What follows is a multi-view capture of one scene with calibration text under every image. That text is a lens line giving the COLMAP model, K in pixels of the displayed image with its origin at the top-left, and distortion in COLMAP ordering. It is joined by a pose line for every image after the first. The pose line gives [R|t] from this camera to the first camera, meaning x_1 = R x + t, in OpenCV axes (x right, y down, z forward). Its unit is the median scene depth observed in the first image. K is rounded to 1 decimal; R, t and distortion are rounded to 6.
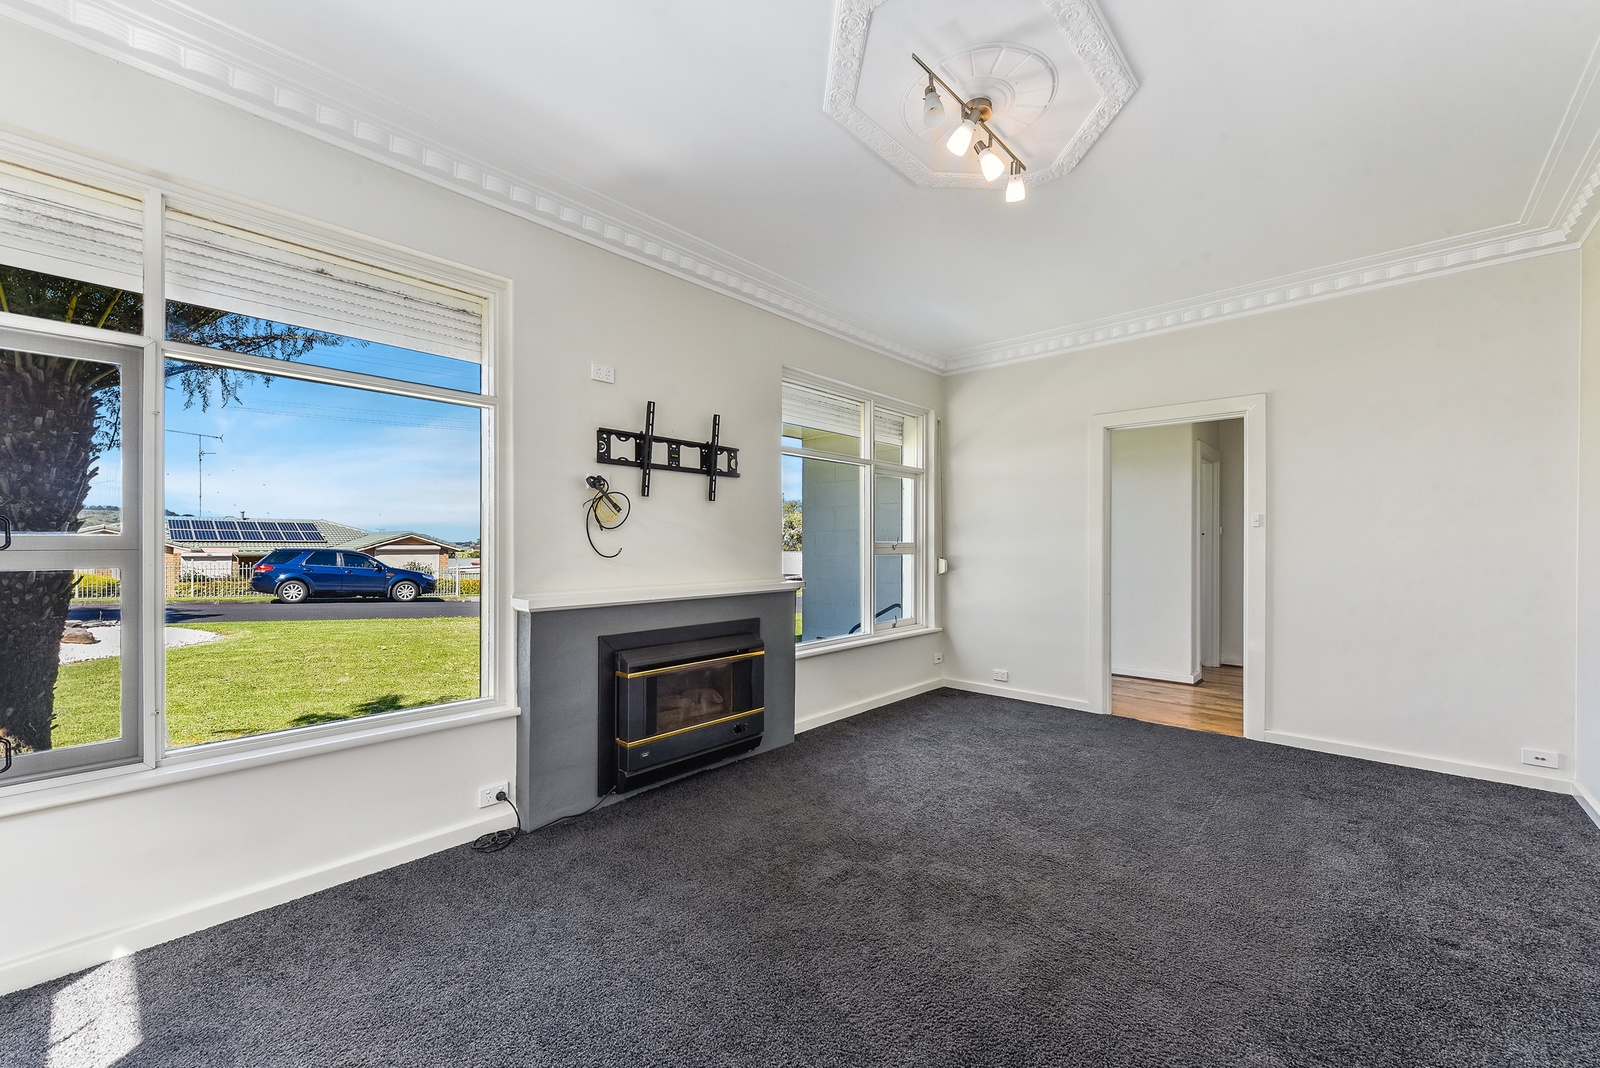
lens RADIAL K [[634.6, 0, 800.3], [0, 634.6, 534.6], [0, 0, 1]] dist [0.000875, 0.000033]
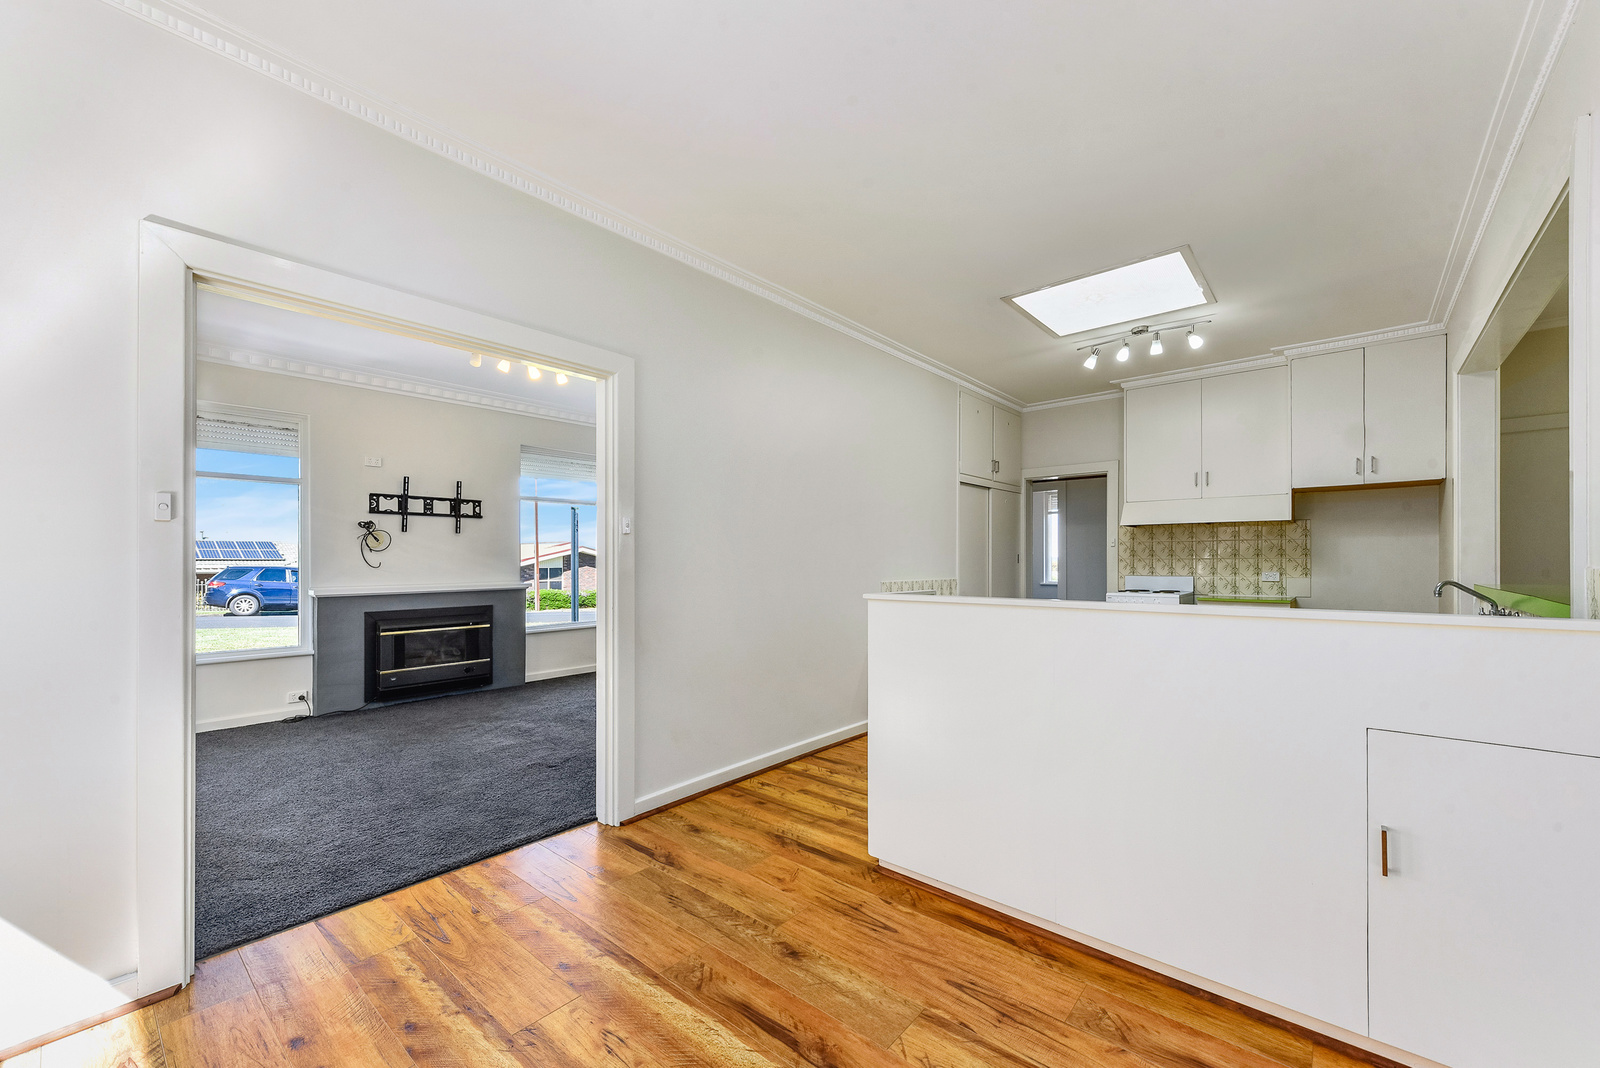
lens RADIAL K [[634.6, 0, 799.0], [0, 634.6, 547.6], [0, 0, 1]] dist [0.000875, 0.000033]
pose [[0.999607, -0.004720, 0.027616, 0.732422], [0.004827, 0.999981, -0.003789, -0.005761], [-0.027598, 0.003920, 0.999611, -0.699413]]
